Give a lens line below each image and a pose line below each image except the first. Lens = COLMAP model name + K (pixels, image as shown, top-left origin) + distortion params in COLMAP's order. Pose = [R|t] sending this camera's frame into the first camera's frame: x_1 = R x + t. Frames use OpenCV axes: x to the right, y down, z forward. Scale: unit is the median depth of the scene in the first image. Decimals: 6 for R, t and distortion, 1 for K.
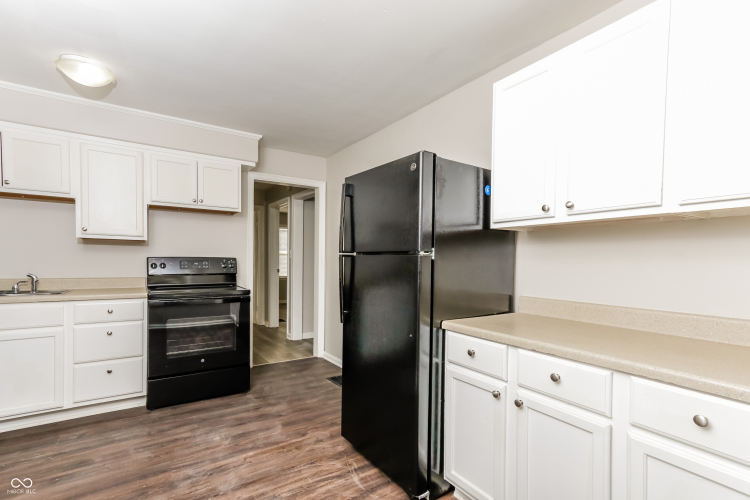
lens RADIAL K [[344.4, 0, 375.0], [0, 344.4, 250.0], [0, 0, 1]] dist [-0.000177, -0.000541]
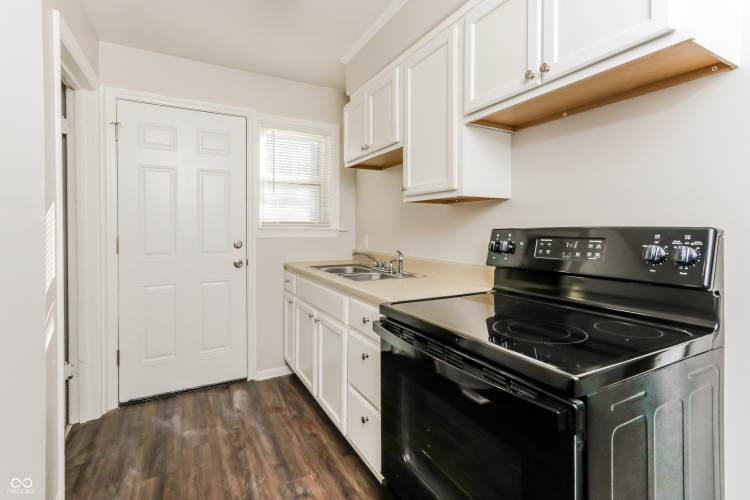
lens RADIAL K [[353.4, 0, 374.0], [0, 353.4, 235.6], [0, 0, 1]] dist [-0.000515, -0.000182]
pose [[-0.093681, 0.003049, -0.995598, -0.150952], [0.025325, 0.999679, 0.000678, 0.028381], [0.995280, -0.025150, -0.093728, 1.006686]]
